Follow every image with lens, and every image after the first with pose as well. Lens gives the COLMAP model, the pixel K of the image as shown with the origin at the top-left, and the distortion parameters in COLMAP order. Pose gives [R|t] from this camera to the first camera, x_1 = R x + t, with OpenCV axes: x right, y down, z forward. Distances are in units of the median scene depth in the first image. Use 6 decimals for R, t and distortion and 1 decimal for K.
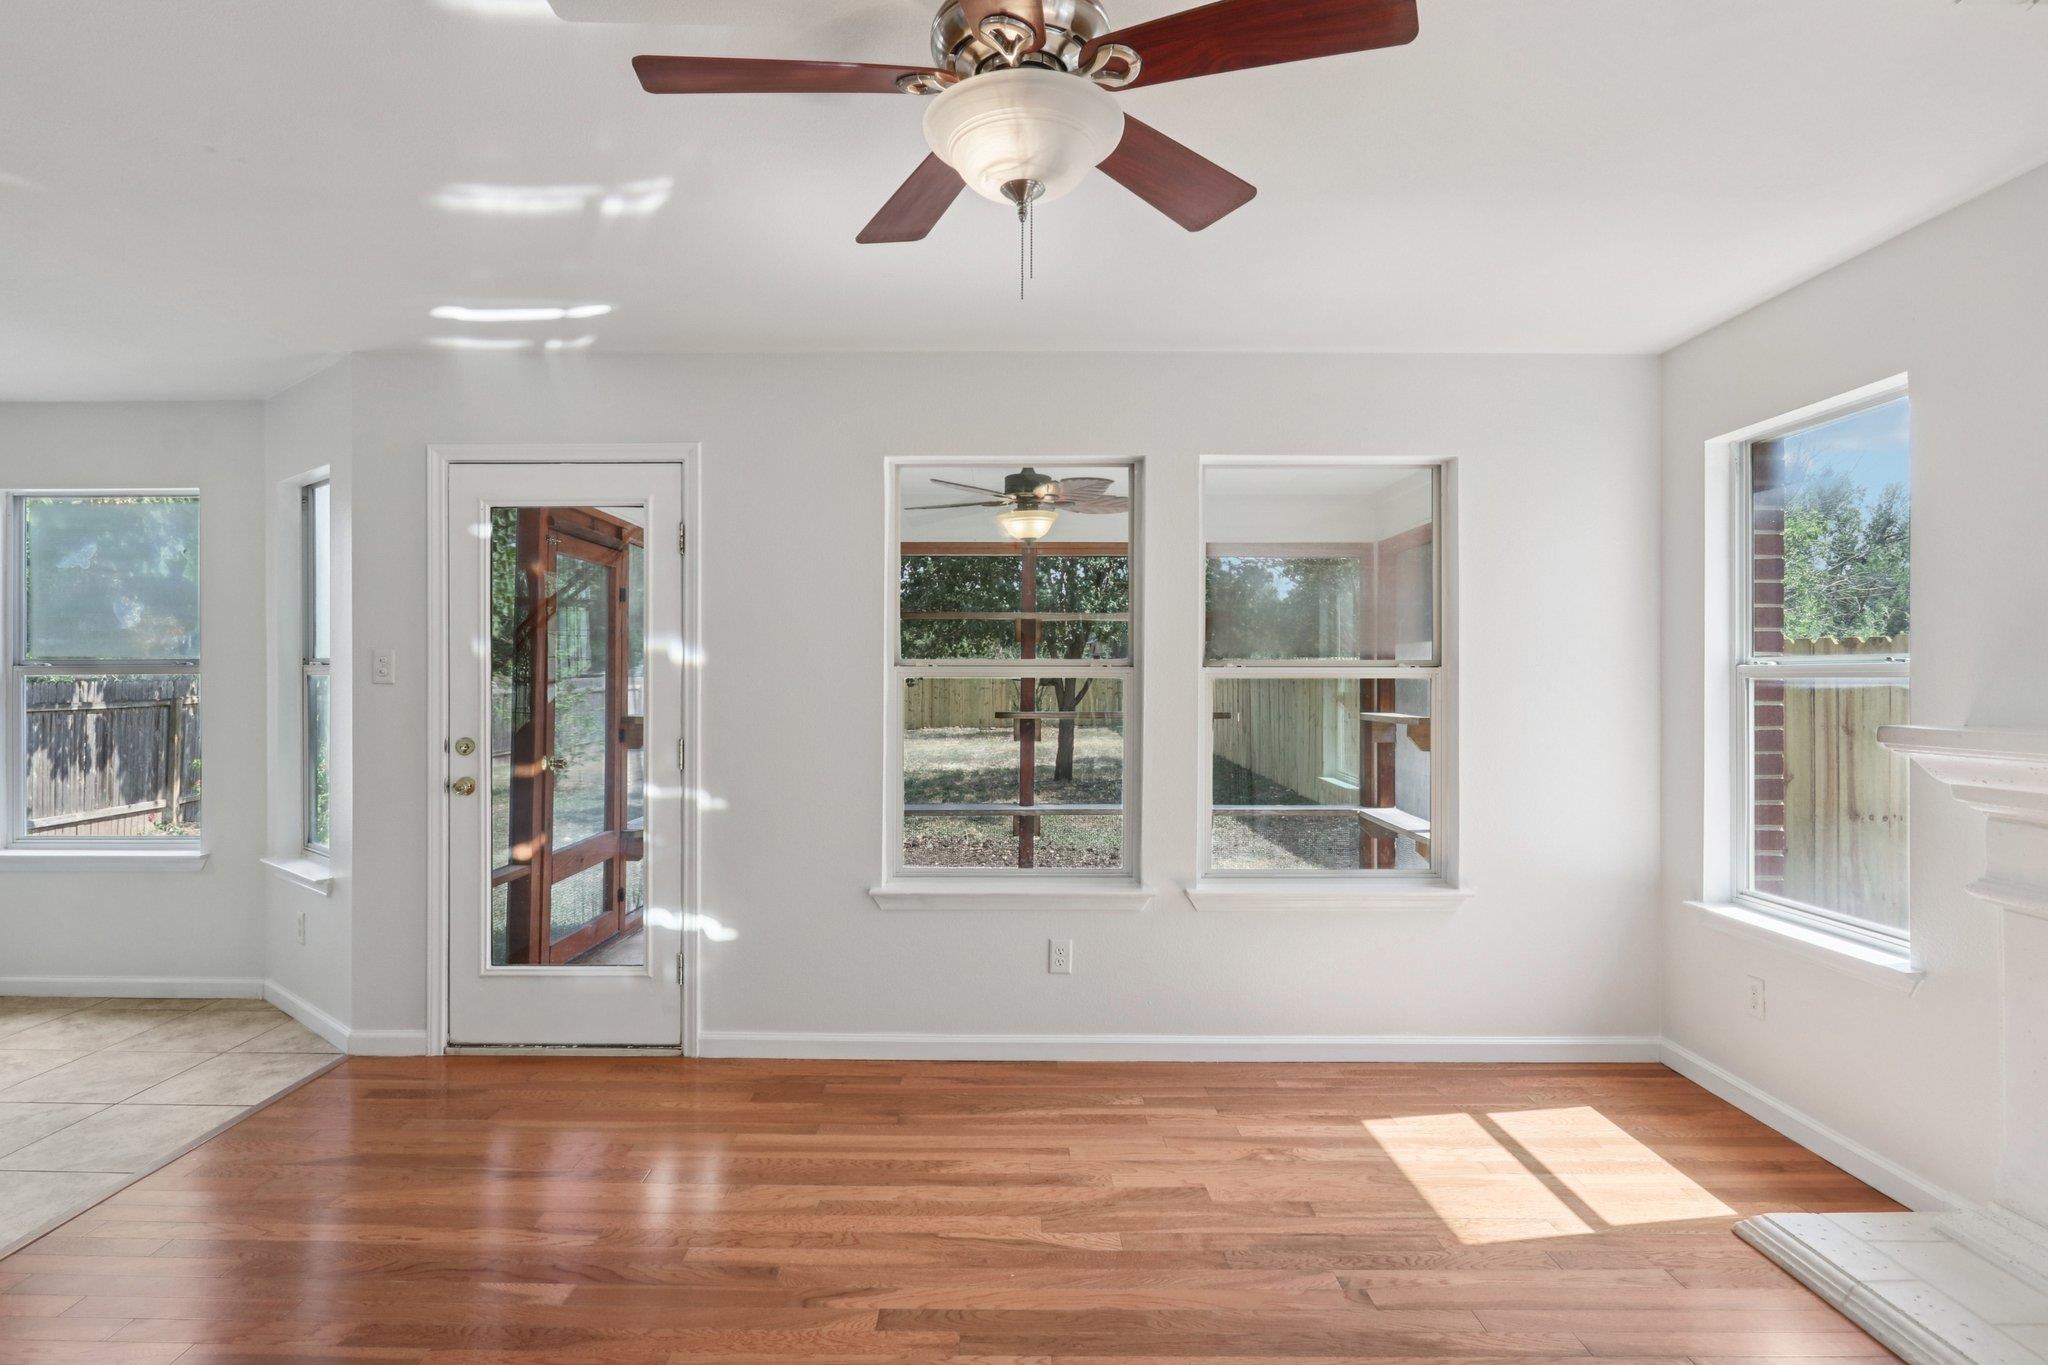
lens RADIAL K [[1072.2, 0, 998.4], [0, 1072.2, 674.6], [0, 0, 1]] dist [-0.005636, -0.000528]
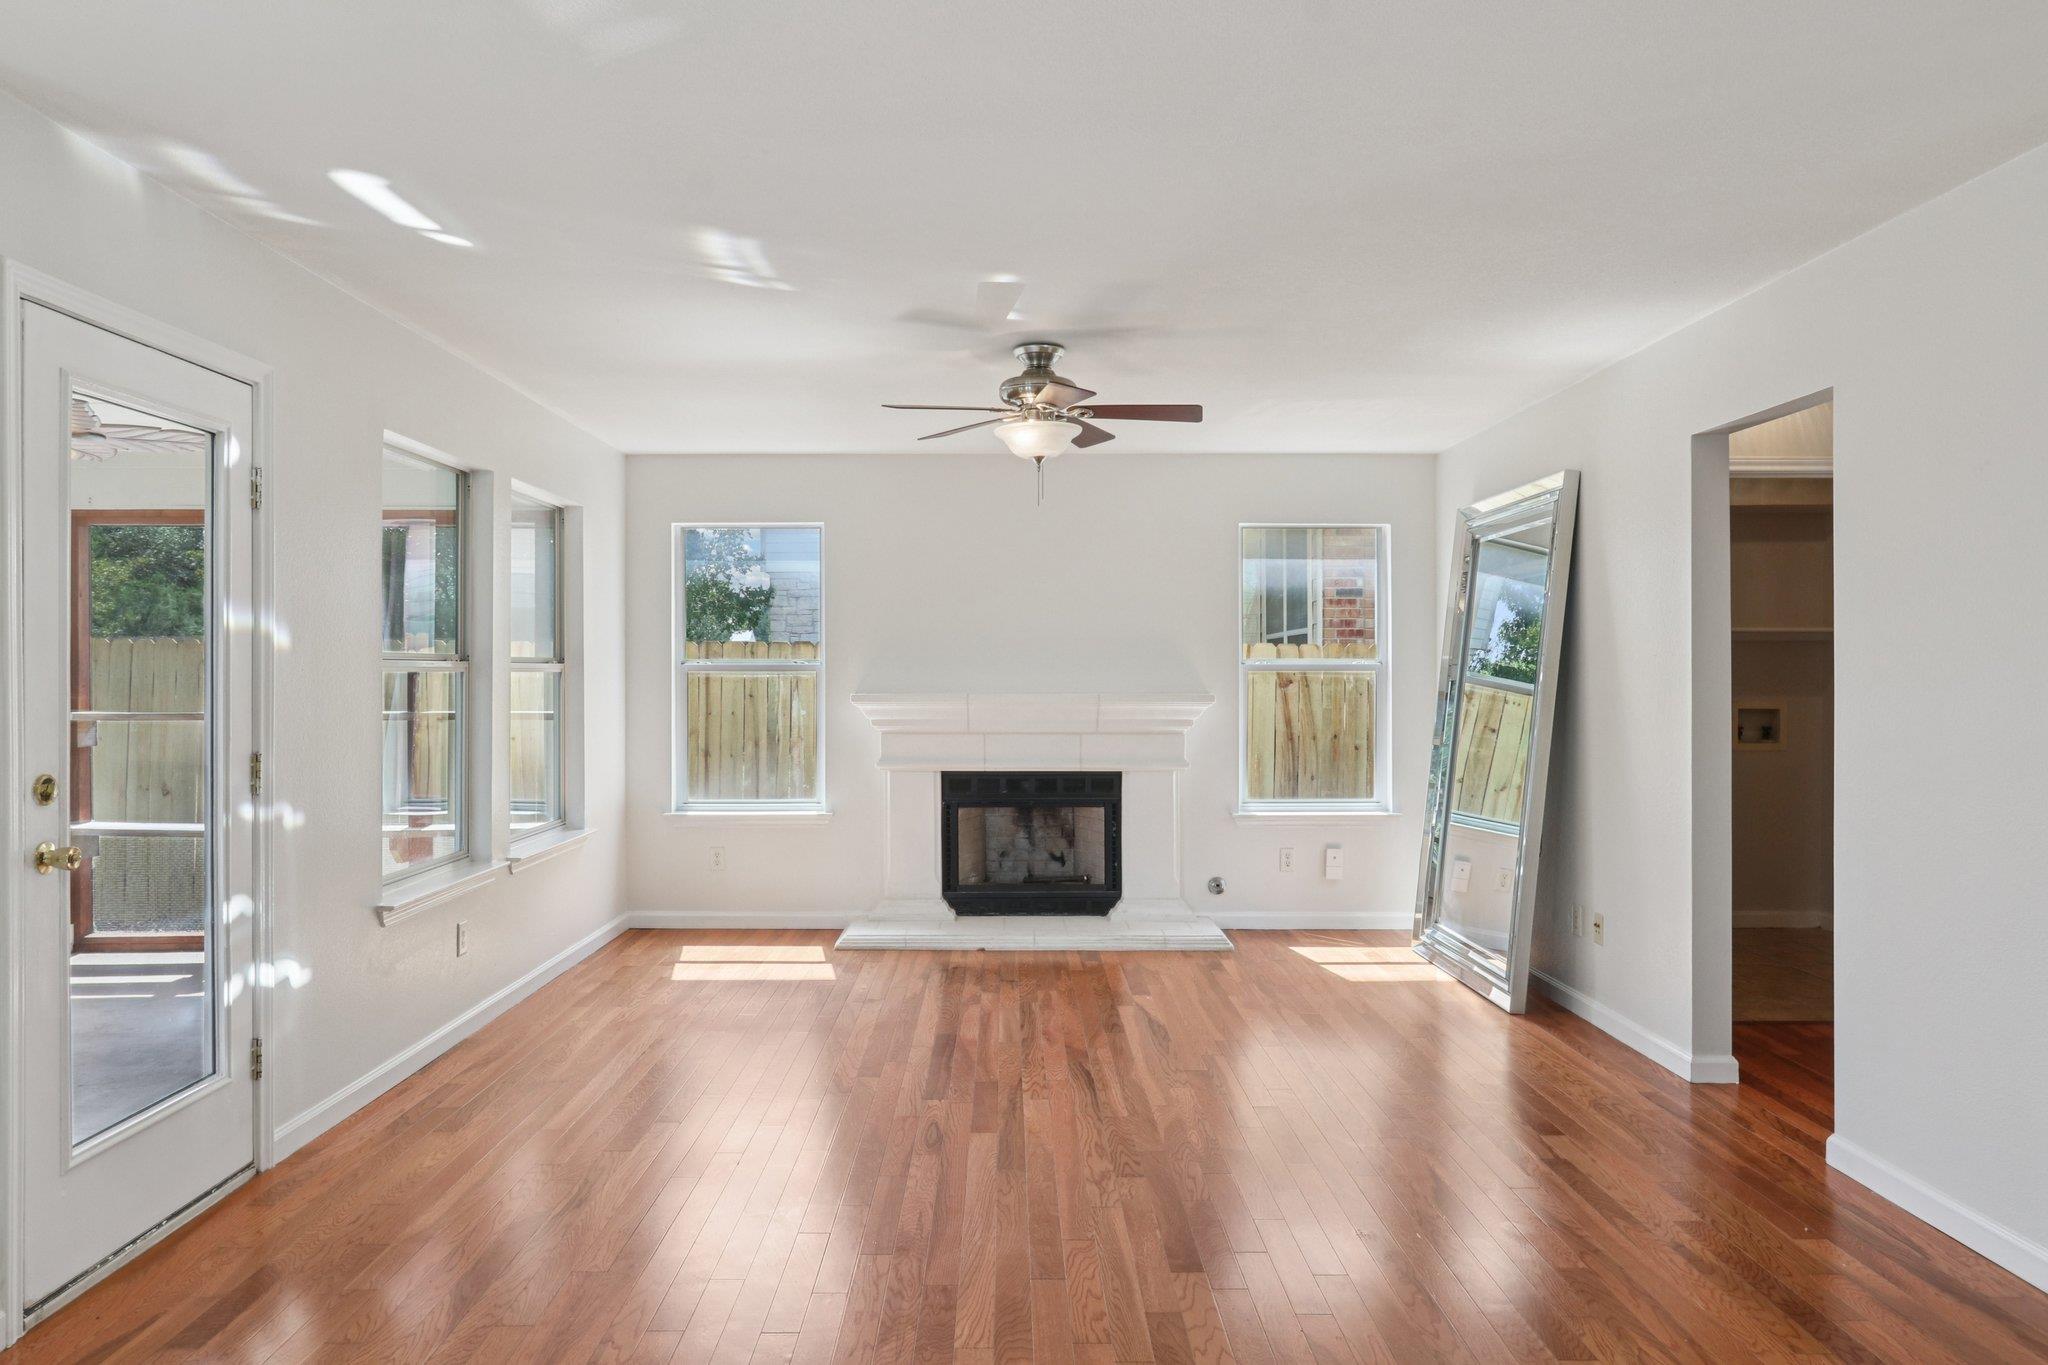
lens RADIAL K [[1309.1, 0, 1001.6], [0, 1309.1, 703.3], [0, 0, 1]] dist [-0.001485, 0.006245]
pose [[-0.005816, -0.026319, 0.999637, -1.223148], [-0.005492, 0.999639, 0.026287, -0.002577], [-0.999968, -0.005337, -0.005959, 0.486792]]
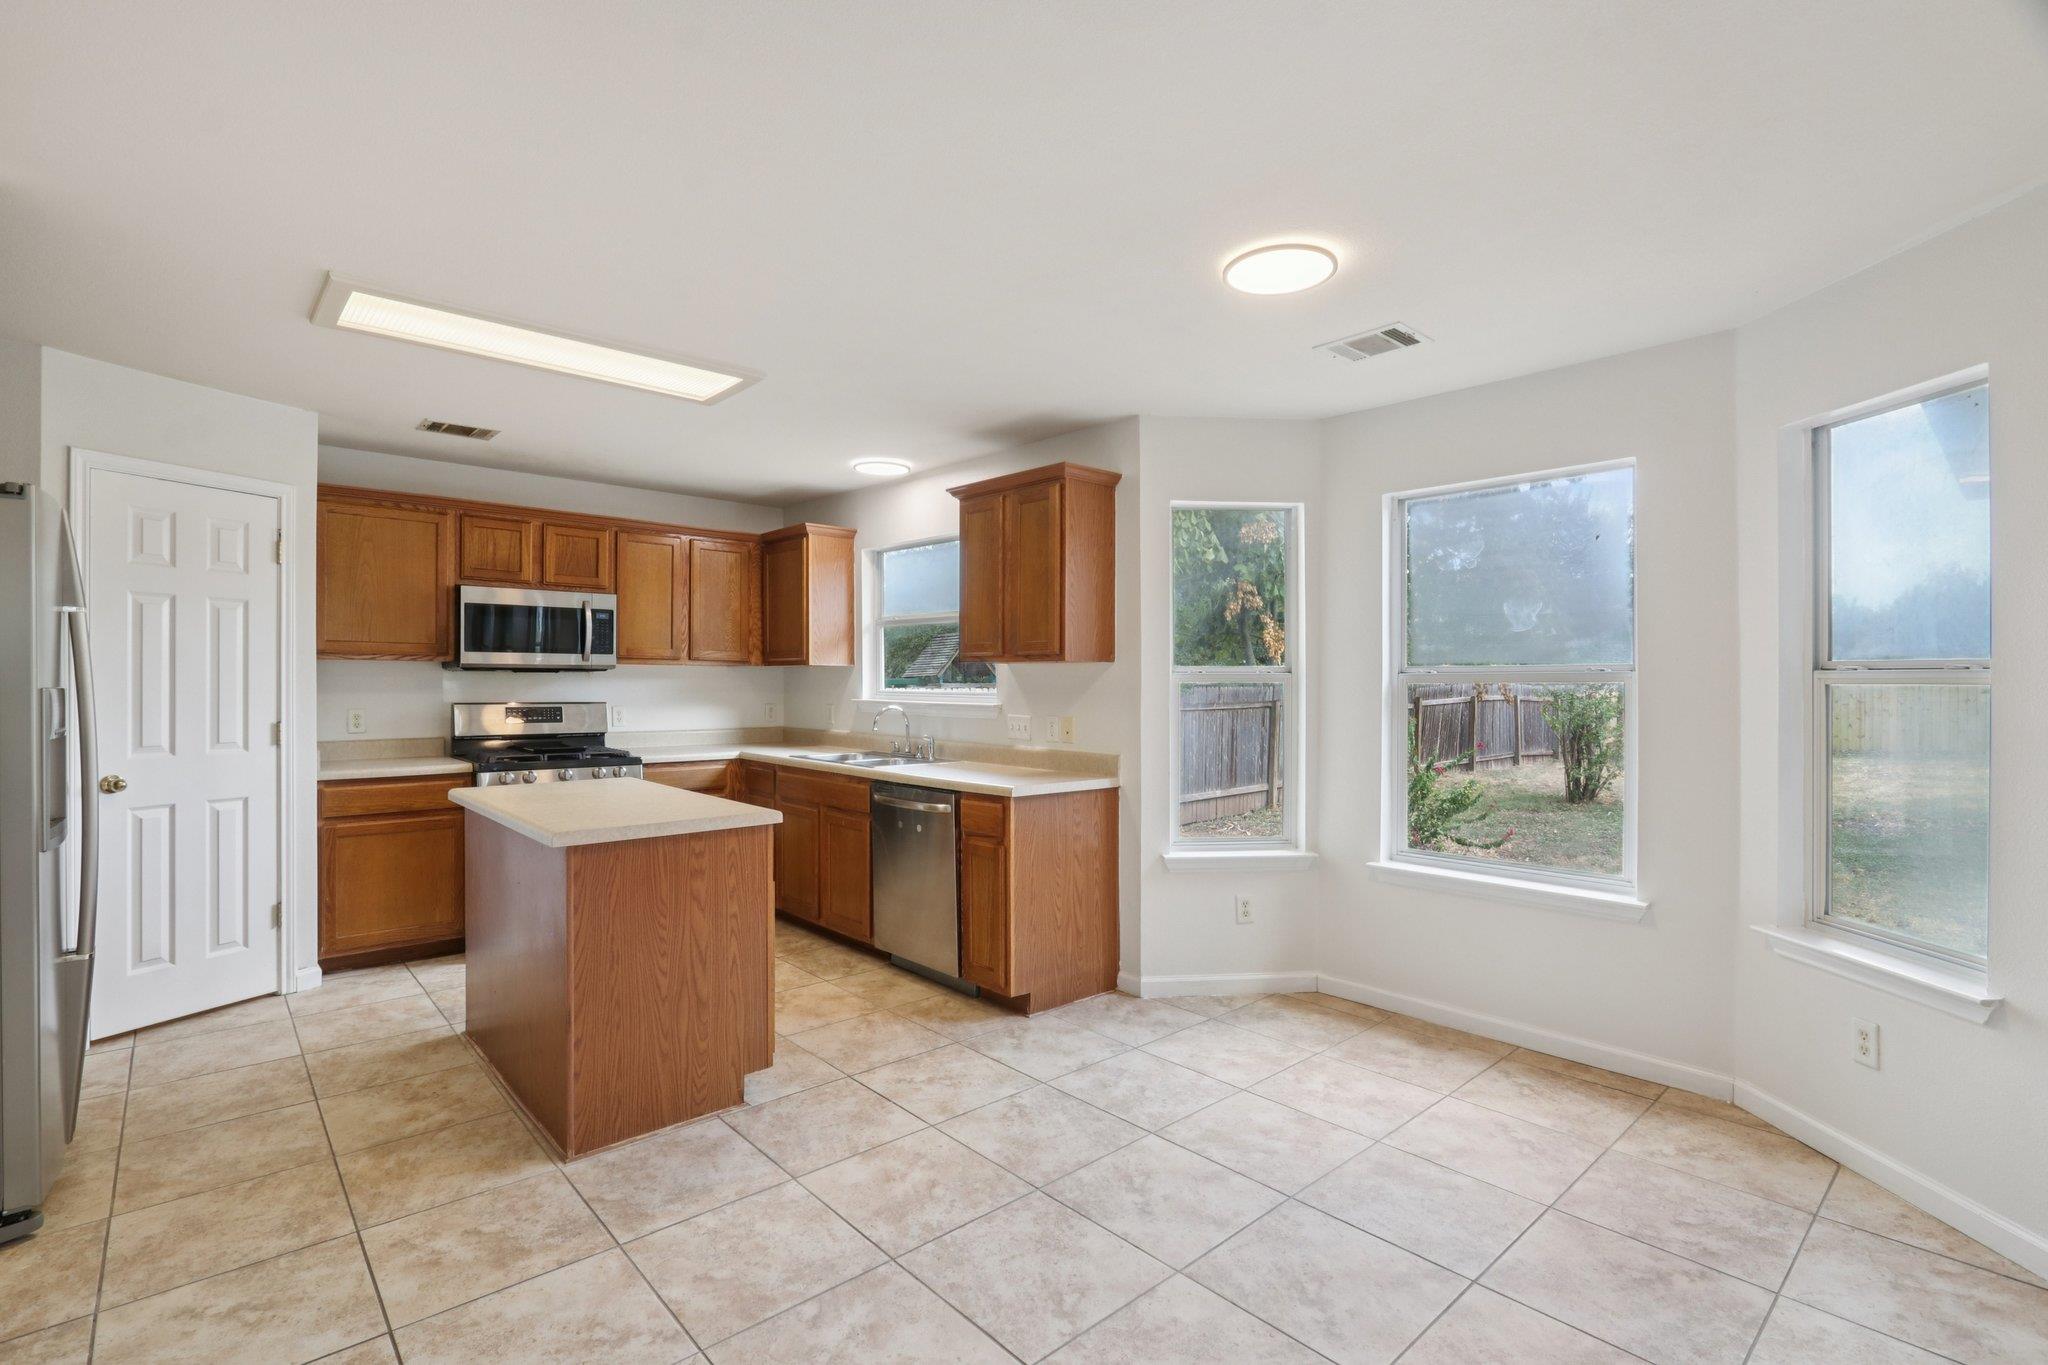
lens RADIAL K [[951.0, 0, 996.6], [0, 951.0, 686.1], [0, 0, 1]] dist [-0.013922, 0.003667]
pose [[0.665189, 0.002016, -0.746672, -0.627977], [0.002921, 0.999982, 0.005302, -0.002373], [0.746669, -0.005708, 0.665171, 0.181496]]
